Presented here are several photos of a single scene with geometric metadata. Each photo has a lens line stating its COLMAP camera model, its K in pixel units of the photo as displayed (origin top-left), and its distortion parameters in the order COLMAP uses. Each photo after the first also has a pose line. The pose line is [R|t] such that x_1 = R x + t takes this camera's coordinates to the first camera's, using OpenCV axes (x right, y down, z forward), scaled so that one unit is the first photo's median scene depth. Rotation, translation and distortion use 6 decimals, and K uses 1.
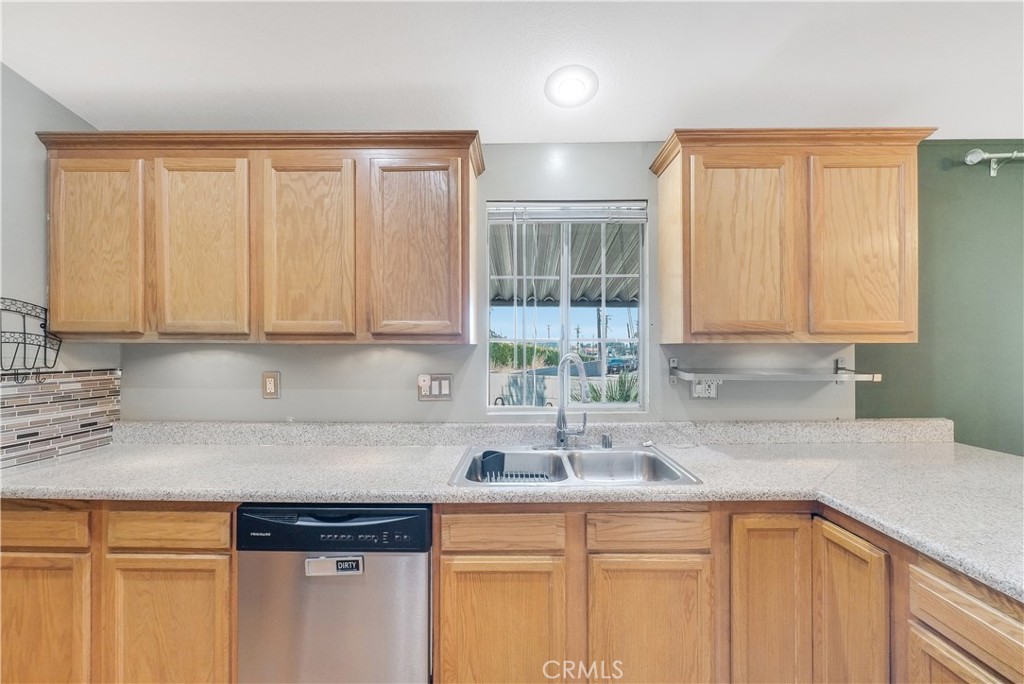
lens RADIAL K [[419.3, 0, 514.2], [0, 419.3, 349.4], [0, 0, 1]] dist [0.002816, -0.002895]
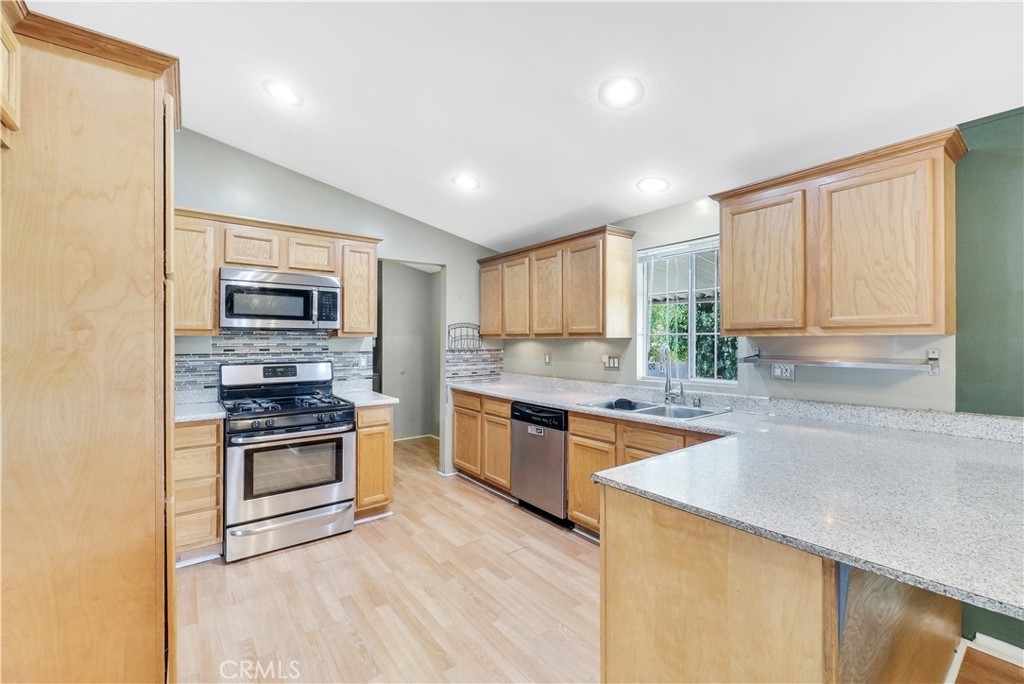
lens RADIAL K [[419.3, 0, 512.1], [0, 419.3, 340.9], [0, 0, 1]] dist [0.002816, -0.002895]
pose [[0.618206, -0.000628, -0.786016, 1.105700], [0.005221, 0.999981, 0.003308, -0.009829], [0.785999, -0.006149, 0.618197, -0.482402]]
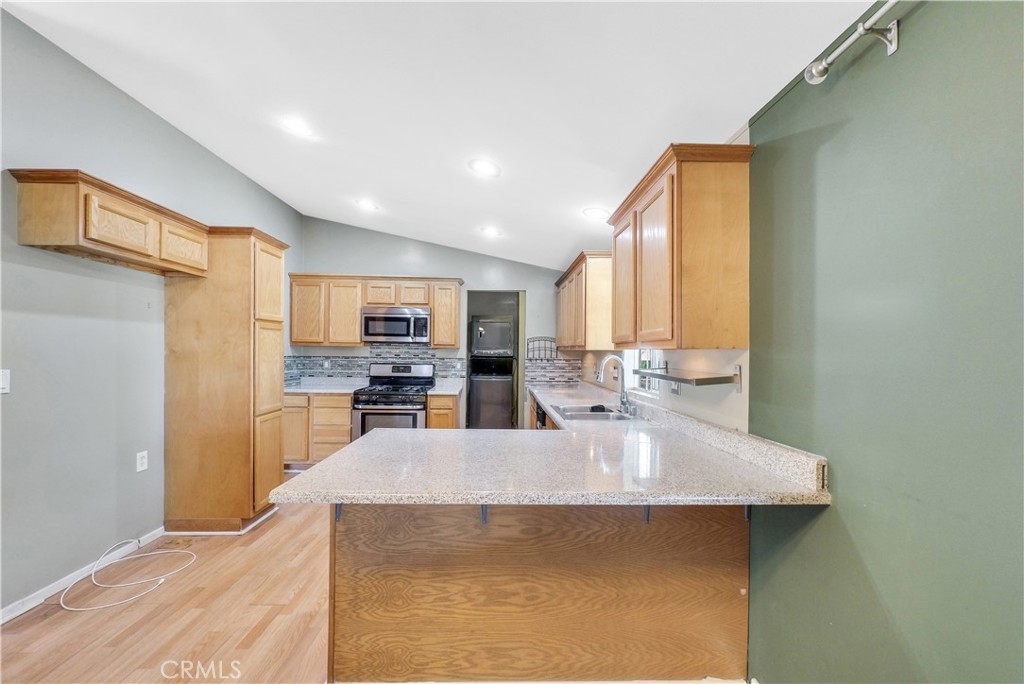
lens RADIAL K [[419.3, 0, 511.3], [0, 419.3, 354.8], [0, 0, 1]] dist [0.002816, -0.002895]
pose [[0.037455, 0.009412, -0.999254, 1.989928], [-0.007617, 0.999929, 0.009133, -0.006021], [0.999269, 0.007269, 0.037524, 0.547871]]
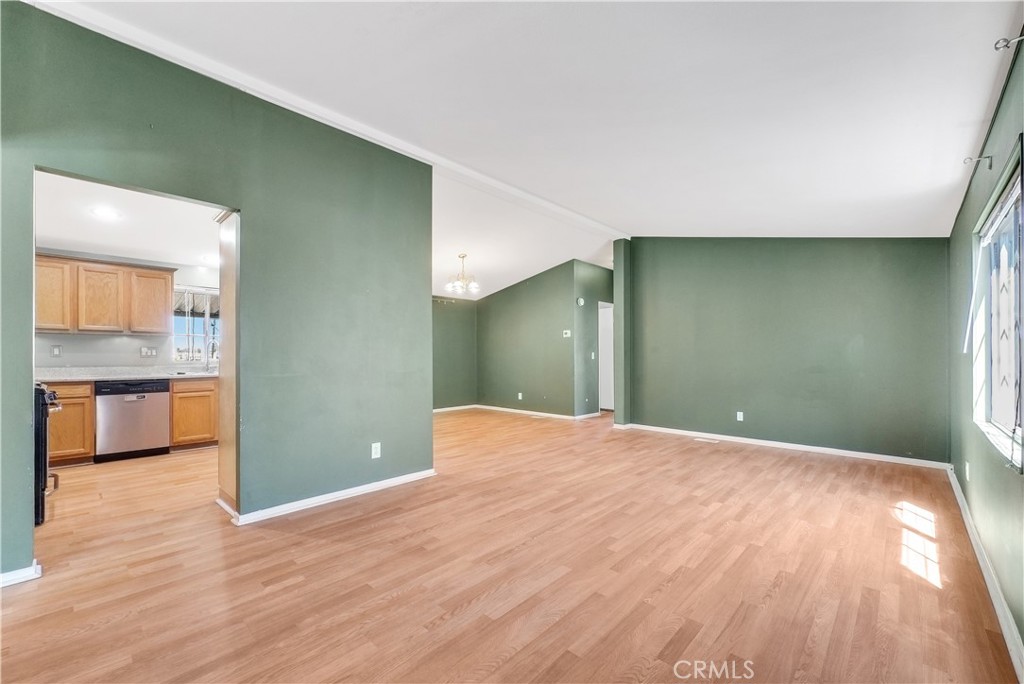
lens RADIAL K [[419.3, 0, 506.2], [0, 419.3, 358.1], [0, 0, 1]] dist [0.002816, -0.002895]
pose [[0.681641, -0.005945, 0.731662, -0.696414], [0.000785, 0.999972, 0.007394, 0.127714], [-0.731686, -0.004465, 0.681627, -2.880699]]
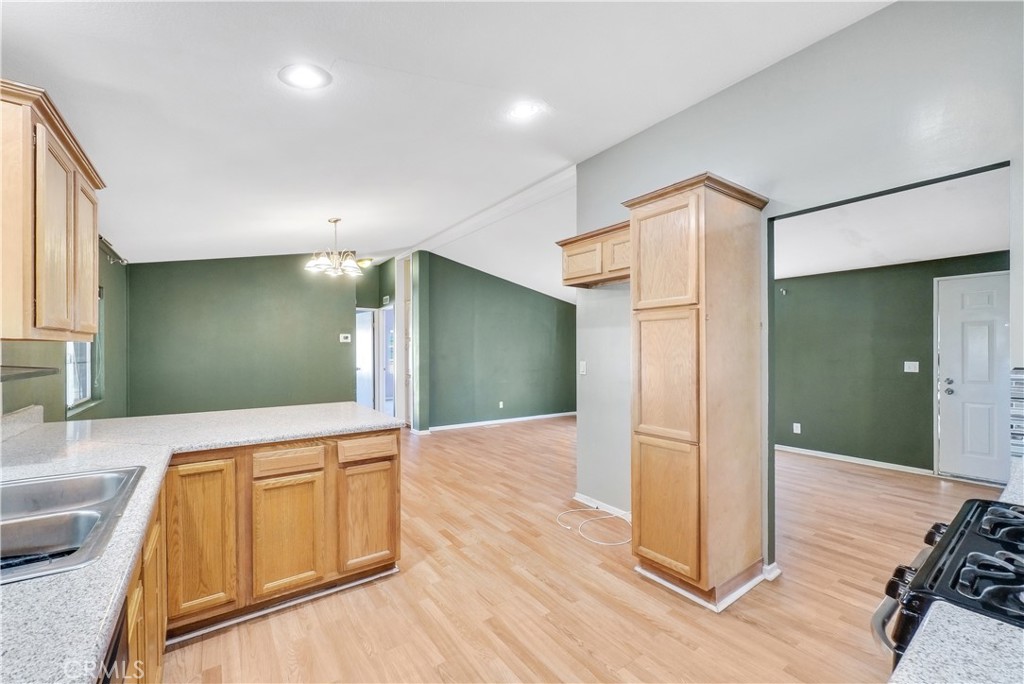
lens RADIAL K [[419.3, 0, 511.8], [0, 419.3, 350.7], [0, 0, 1]] dist [0.002816, -0.002895]
pose [[-0.595196, -0.003772, 0.803572, -0.854420], [-0.004466, 0.999989, 0.001386, 0.004289], [-0.803568, -0.002764, -0.595206, 0.727222]]
